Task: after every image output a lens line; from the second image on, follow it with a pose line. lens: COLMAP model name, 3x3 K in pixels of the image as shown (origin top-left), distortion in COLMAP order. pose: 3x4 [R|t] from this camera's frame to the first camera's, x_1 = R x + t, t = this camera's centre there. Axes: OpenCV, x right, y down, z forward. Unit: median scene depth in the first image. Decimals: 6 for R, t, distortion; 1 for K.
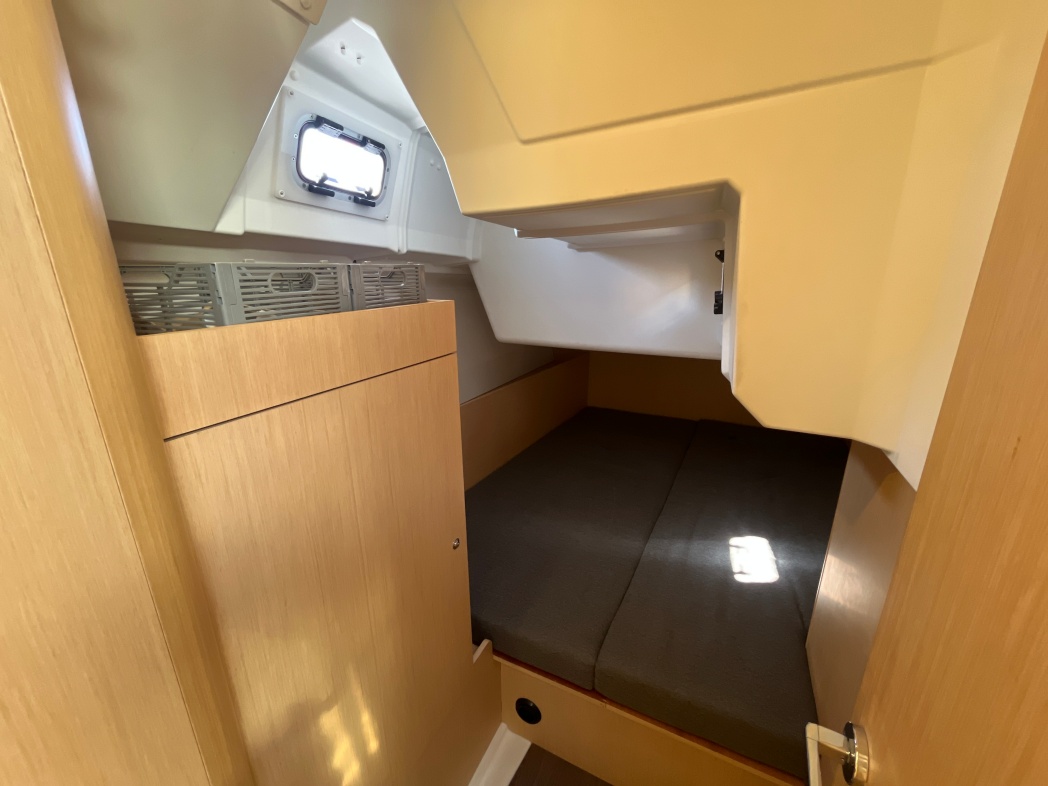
lens RADIAL K [[419.4, 0, 522.4], [0, 419.4, 396.4], [0, 0, 1]] dist [-0.002071, -0.000307]
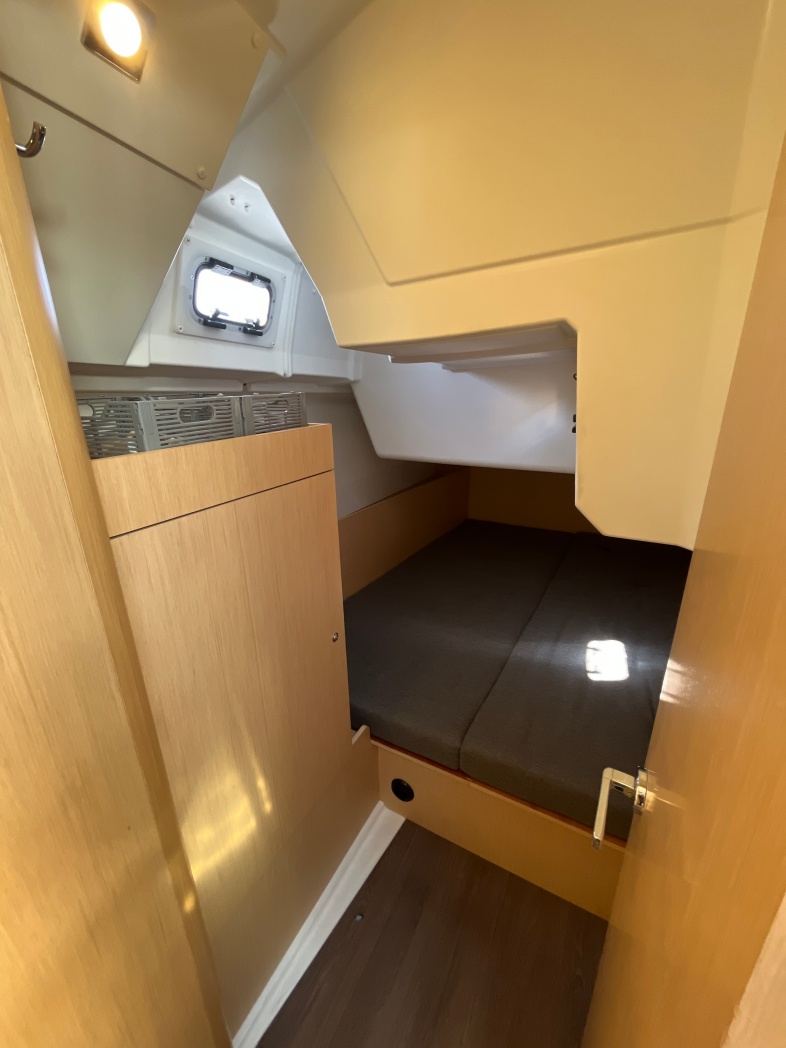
lens RADIAL K [[419.4, 0, 396.5], [0, 419.4, 526.5], [0, 0, 1]] dist [-0.002071, -0.000307]
pose [[0.999377, 0.003249, -0.035131, 0.047455], [-0.001847, 0.999204, 0.039850, 0.003496], [0.035233, -0.039760, 0.998588, -0.123914]]
